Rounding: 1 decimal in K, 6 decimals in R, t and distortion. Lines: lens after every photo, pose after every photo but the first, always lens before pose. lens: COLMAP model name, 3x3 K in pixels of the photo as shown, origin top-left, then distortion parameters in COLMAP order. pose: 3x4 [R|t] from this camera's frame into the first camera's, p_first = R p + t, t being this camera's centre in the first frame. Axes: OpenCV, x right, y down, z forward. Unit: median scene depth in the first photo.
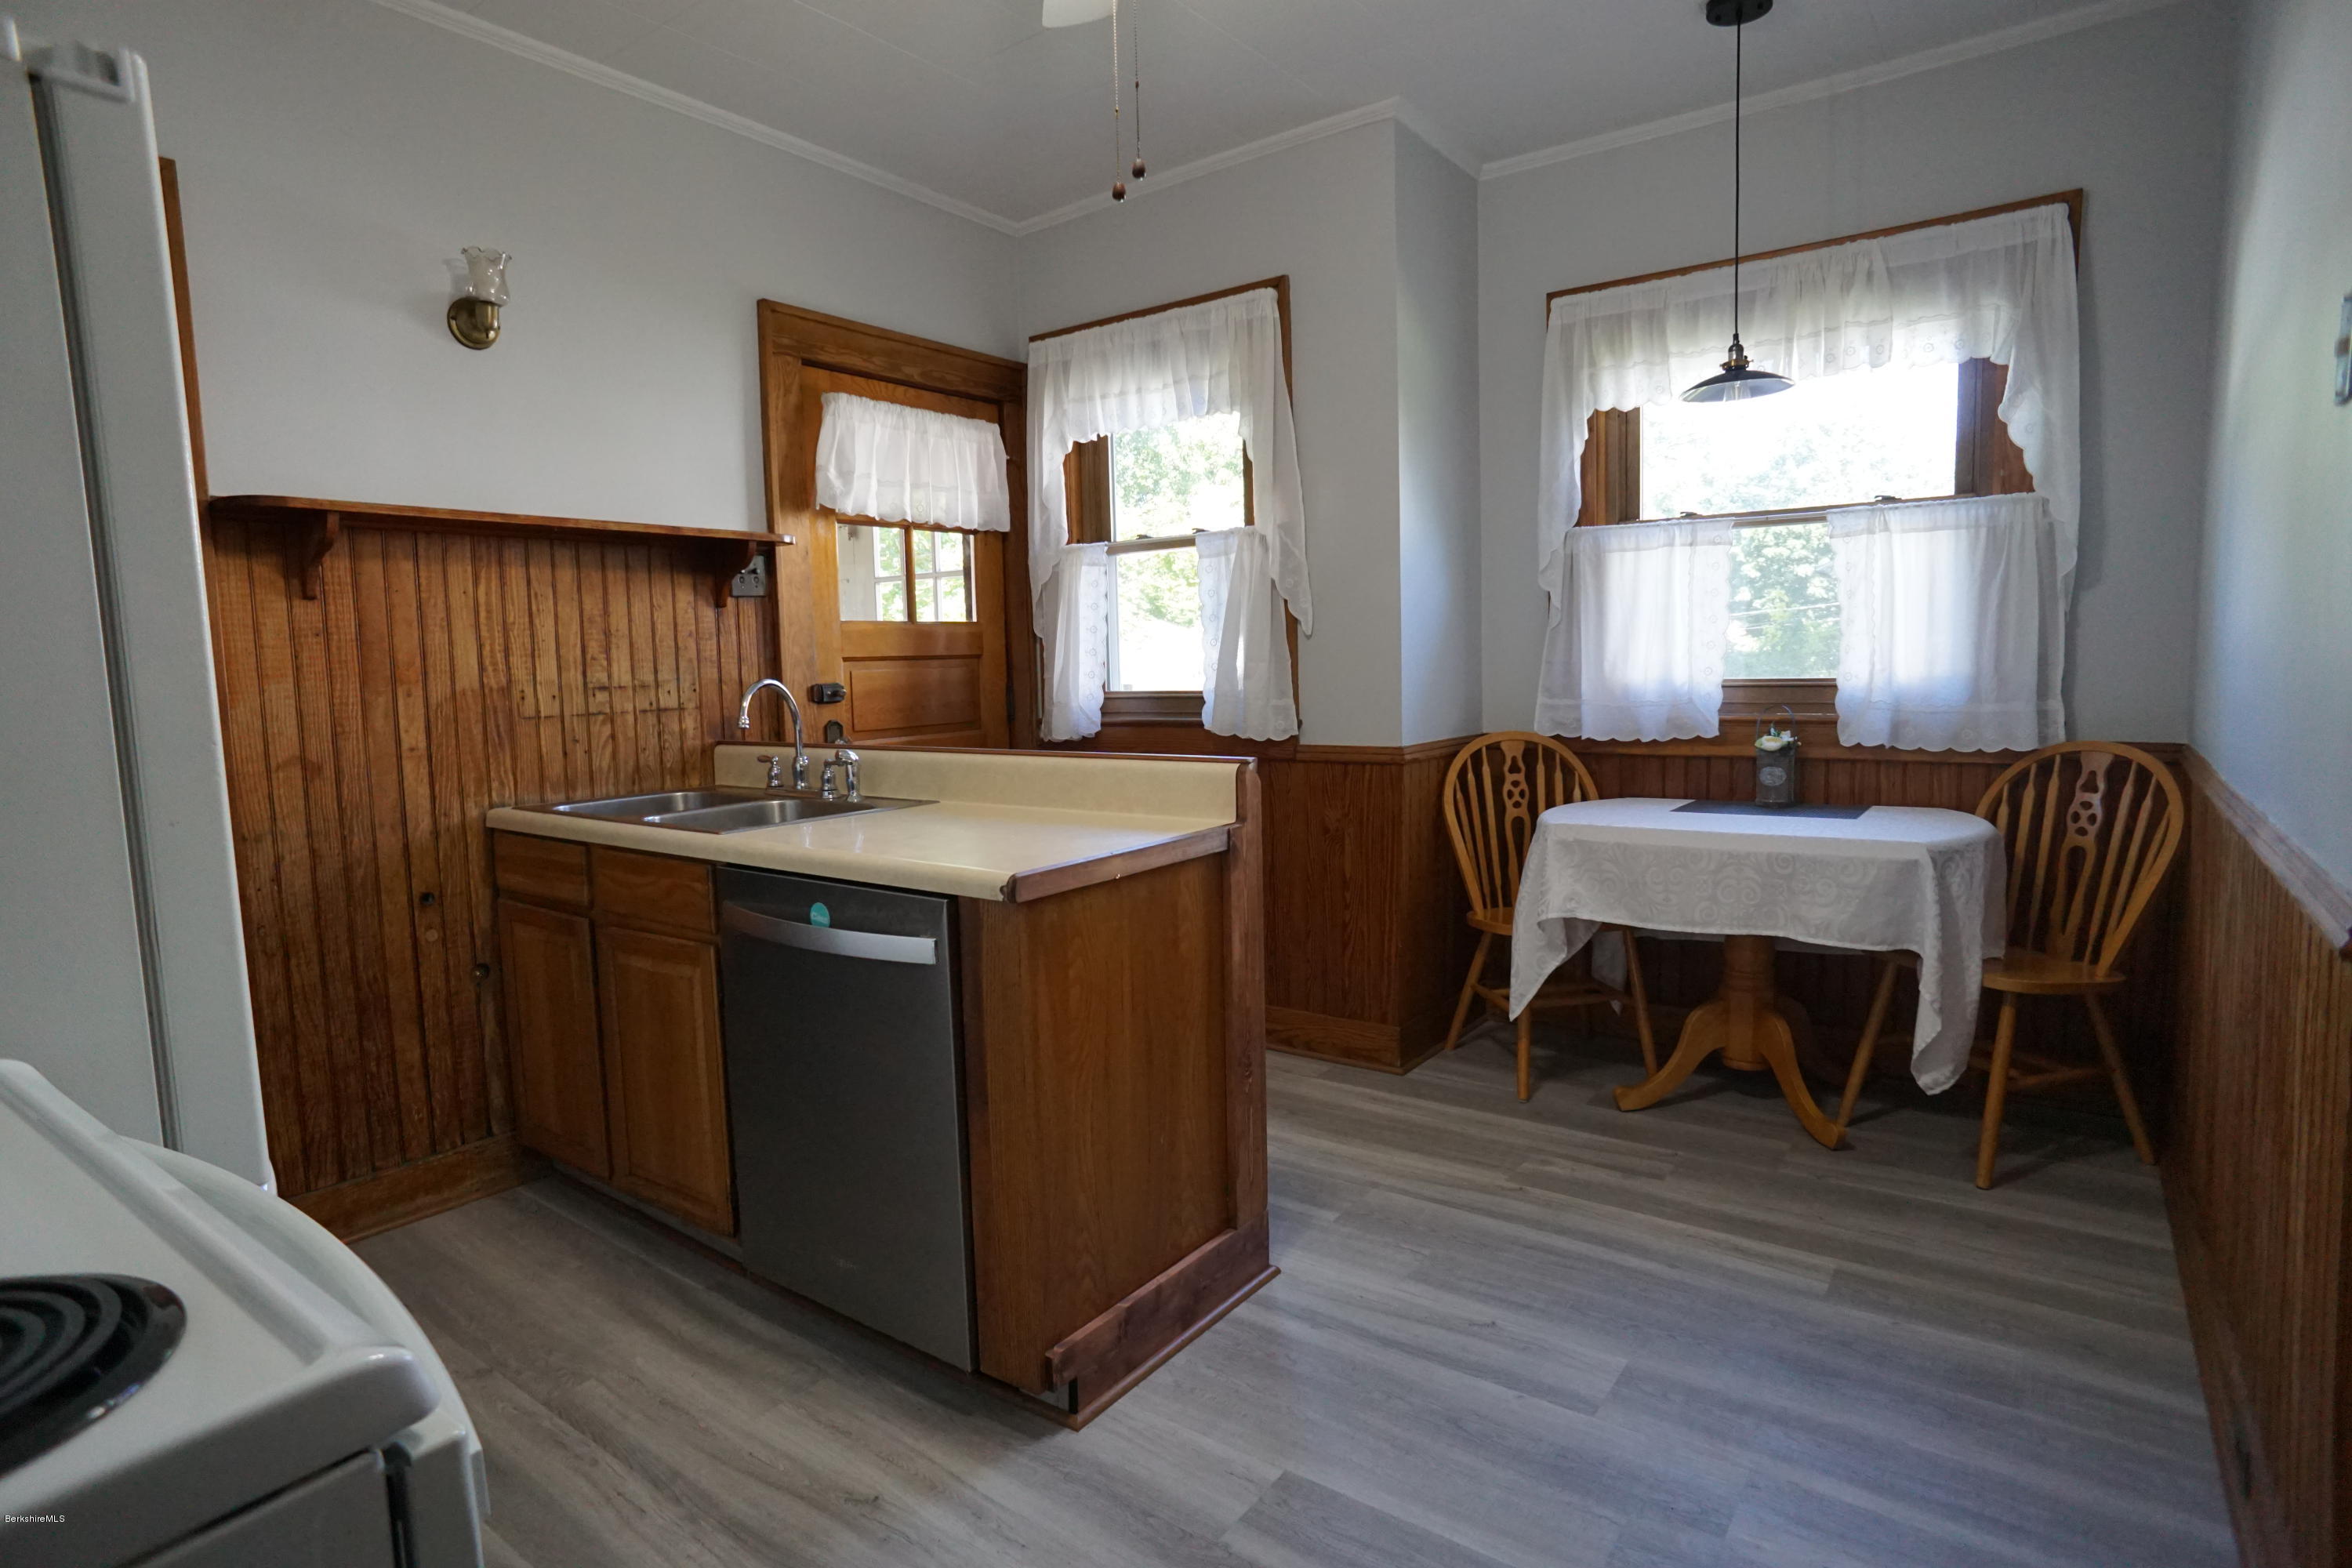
lens RADIAL K [[1270.9, 0, 1169.8], [0, 1270.9, 793.0], [0, 0, 1]] dist [-0.086148, 0.056035]
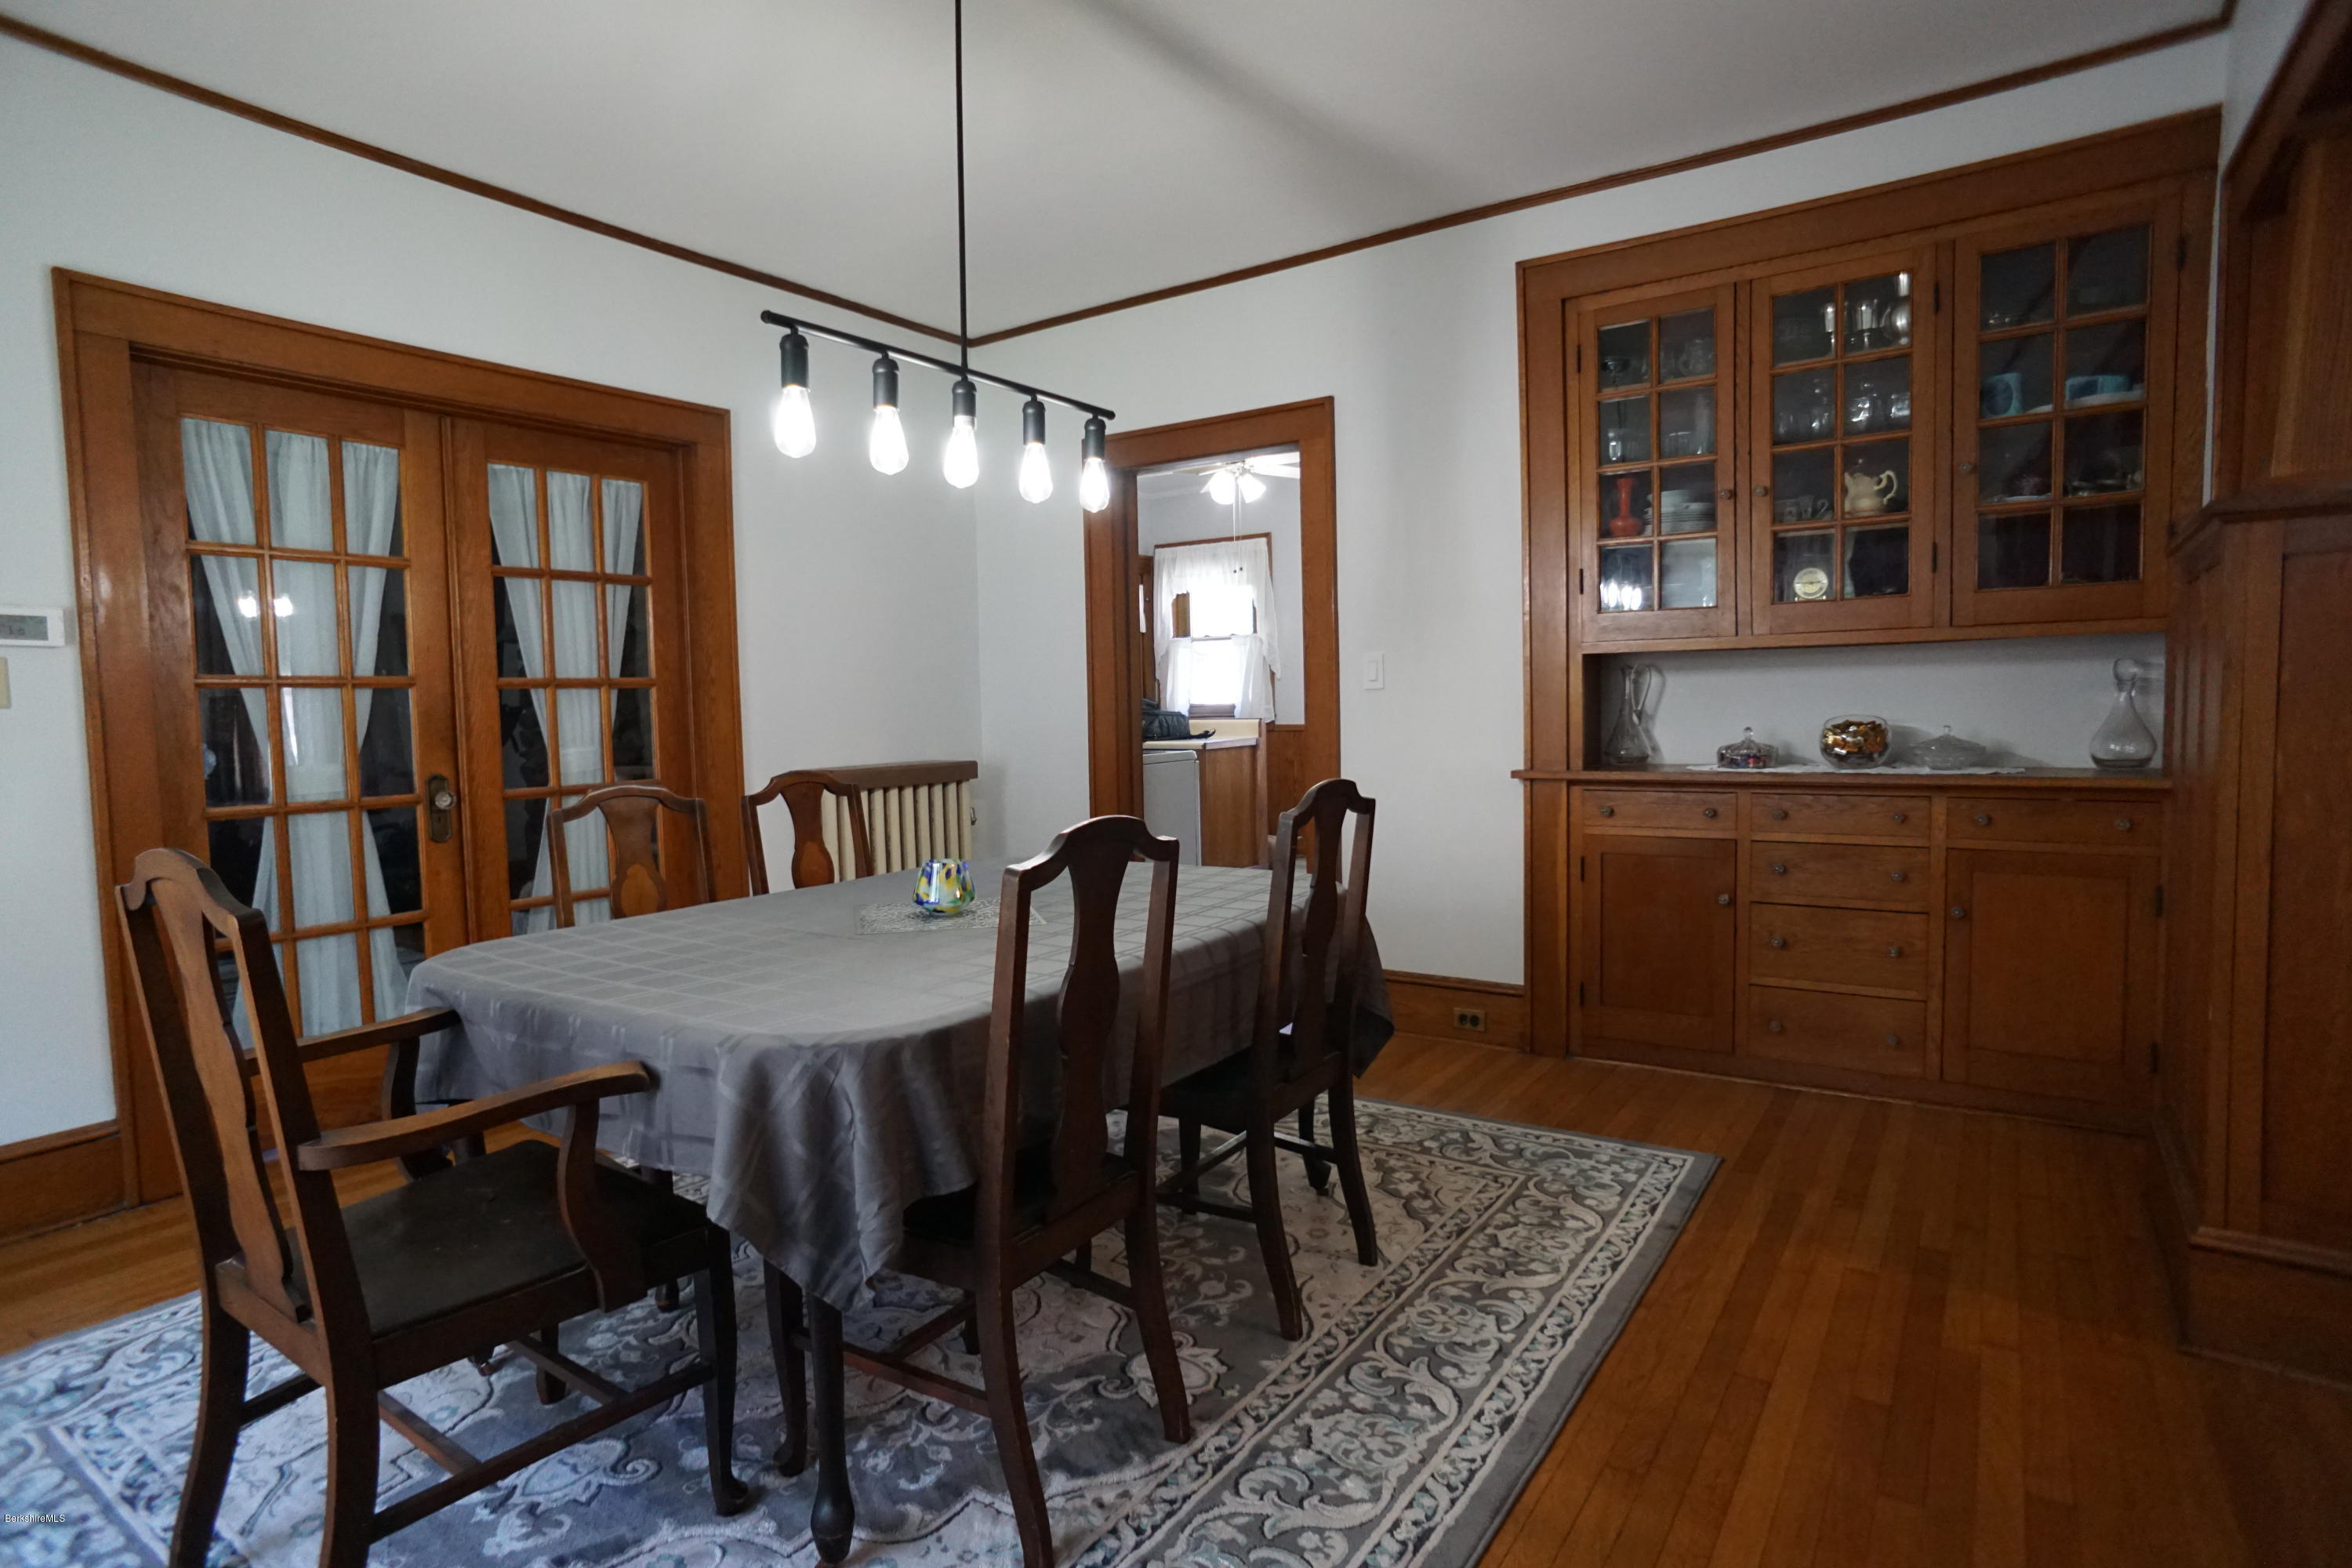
lens RADIAL K [[1241.2, 0, 1176.0], [0, 1241.2, 784.0], [0, 0, 1]] dist [-0.043614, 0.024230]
pose [[0.999455, 0.002091, 0.032935, -0.169717], [-0.000772, 0.999198, -0.040035, 0.175222], [-0.032993, 0.039987, 0.998655, -1.387005]]
